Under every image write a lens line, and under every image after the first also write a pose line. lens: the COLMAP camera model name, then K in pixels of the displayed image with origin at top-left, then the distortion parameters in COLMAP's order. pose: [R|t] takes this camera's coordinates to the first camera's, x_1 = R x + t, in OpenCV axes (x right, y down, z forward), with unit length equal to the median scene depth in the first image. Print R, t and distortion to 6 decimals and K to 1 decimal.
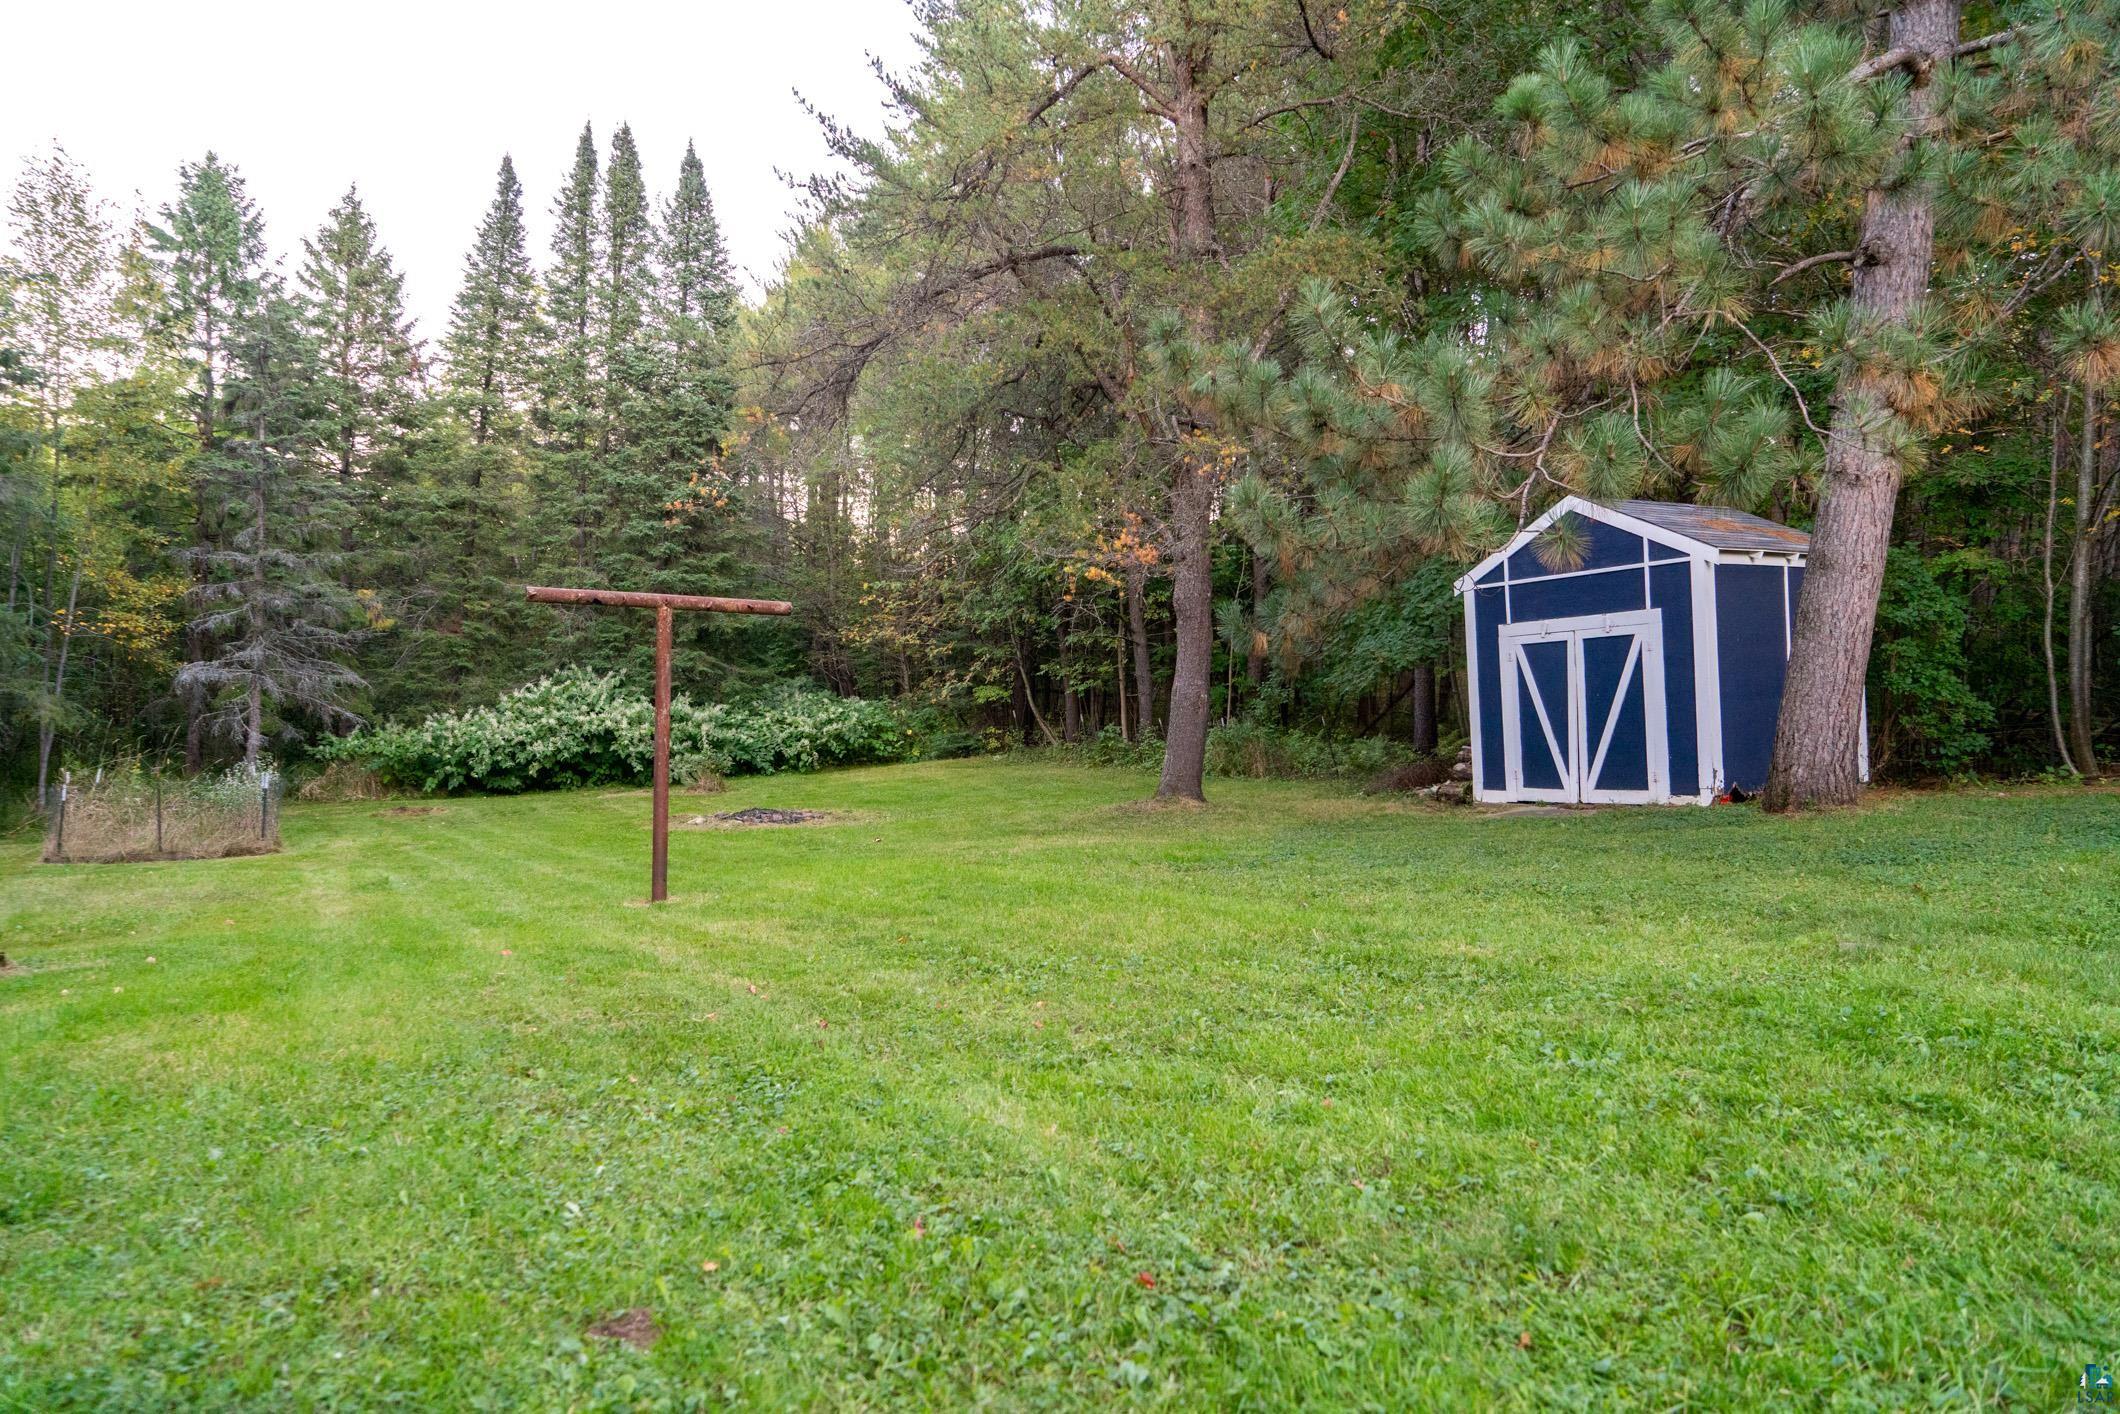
lens RADIAL K [[1439.4, 0, 1055.3], [0, 1439.4, 661.9], [0, 0, 1]] dist [-0.018479, 0.006694]
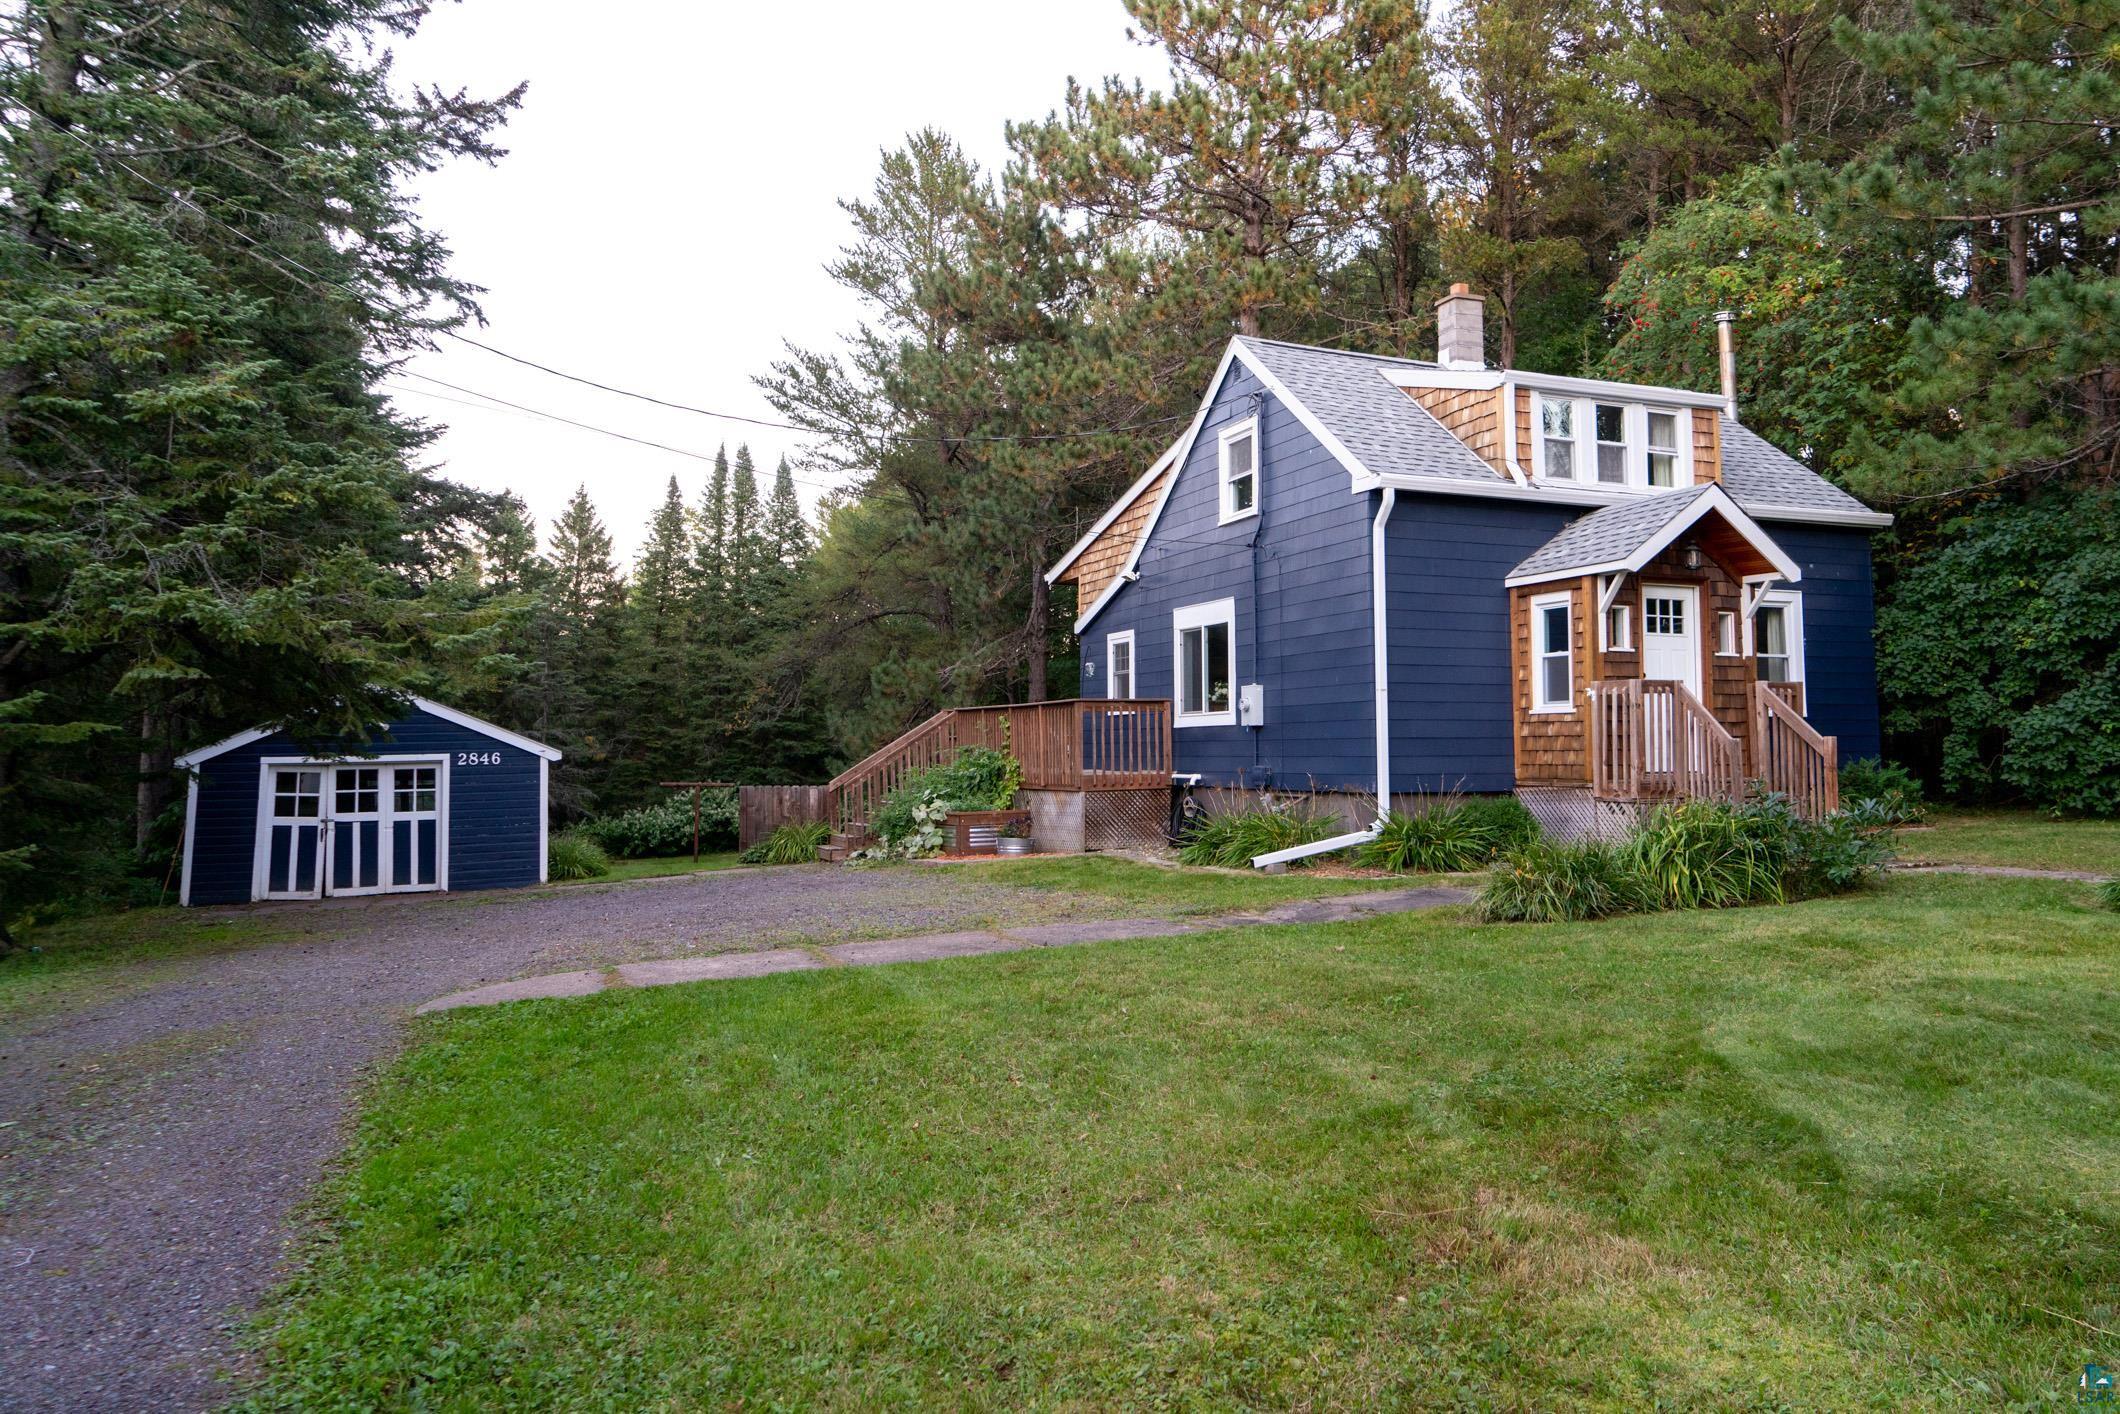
lens RADIAL K [[1439.4, 0, 1117.7], [0, 1439.4, 646.1], [0, 0, 1]] dist [-0.018479, 0.006694]
pose [[0.996092, -0.020502, -0.085906, 0.303099], [0.015100, 0.997895, -0.063066, -0.042534], [0.087018, 0.061523, 0.994305, -0.672787]]
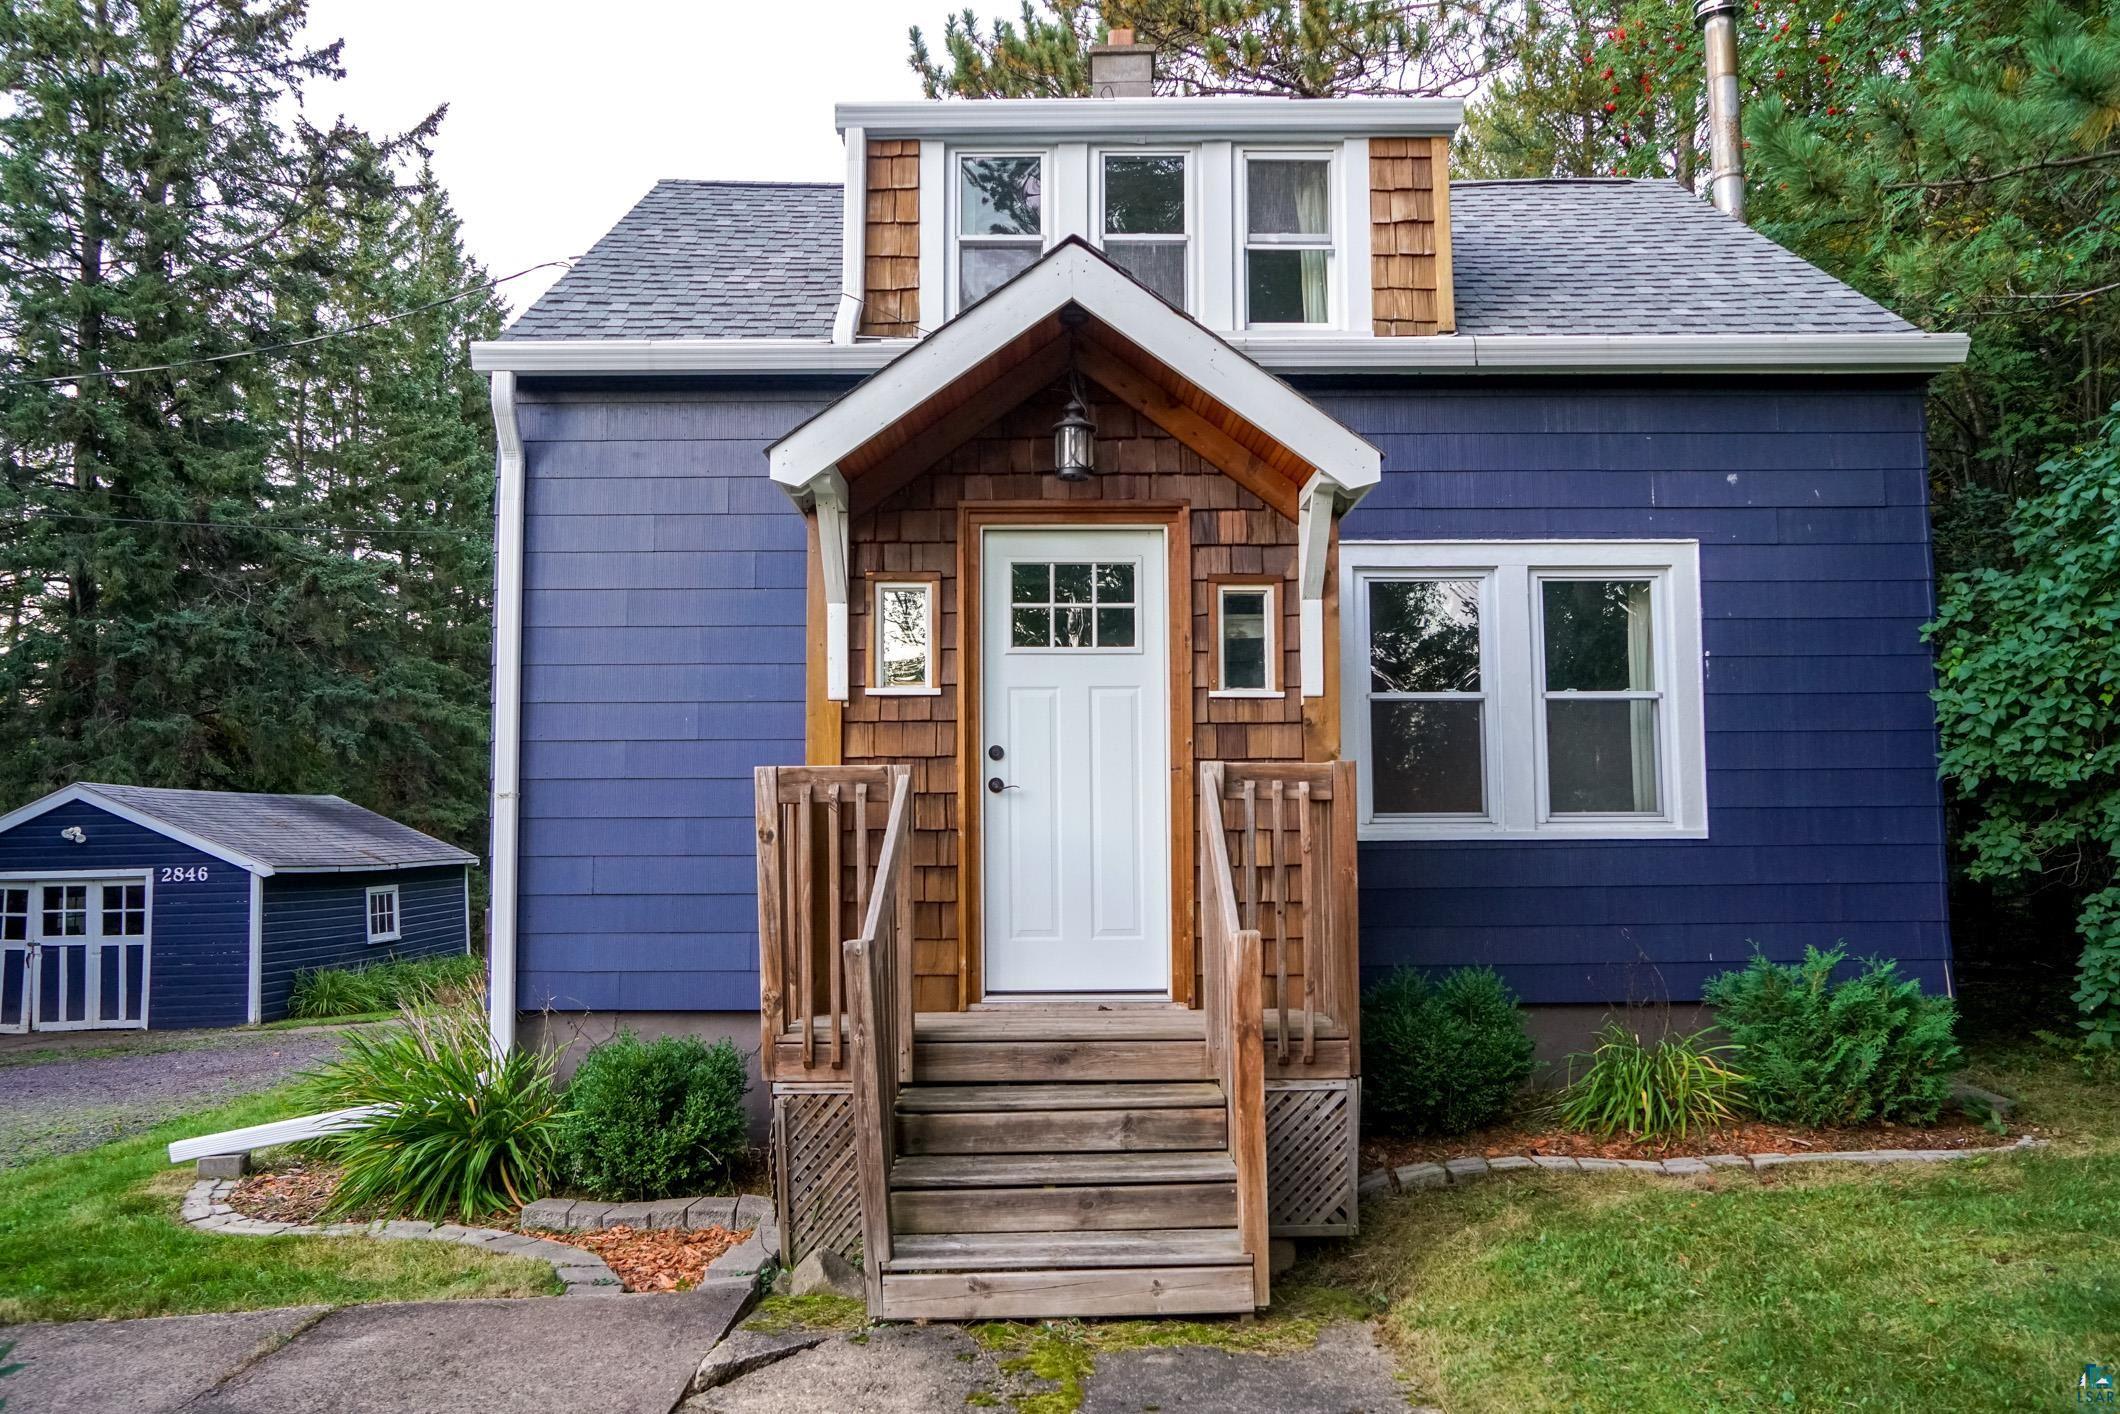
lens RADIAL K [[1439.4, 0, 1048.4], [0, 1439.4, 746.8], [0, 0, 1]] dist [-0.018479, 0.006694]
pose [[0.891927, -0.041440, -0.450277, 0.463546], [0.018521, 0.998304, -0.055189, -0.048002], [0.451800, 0.040885, 0.891182, -0.445563]]
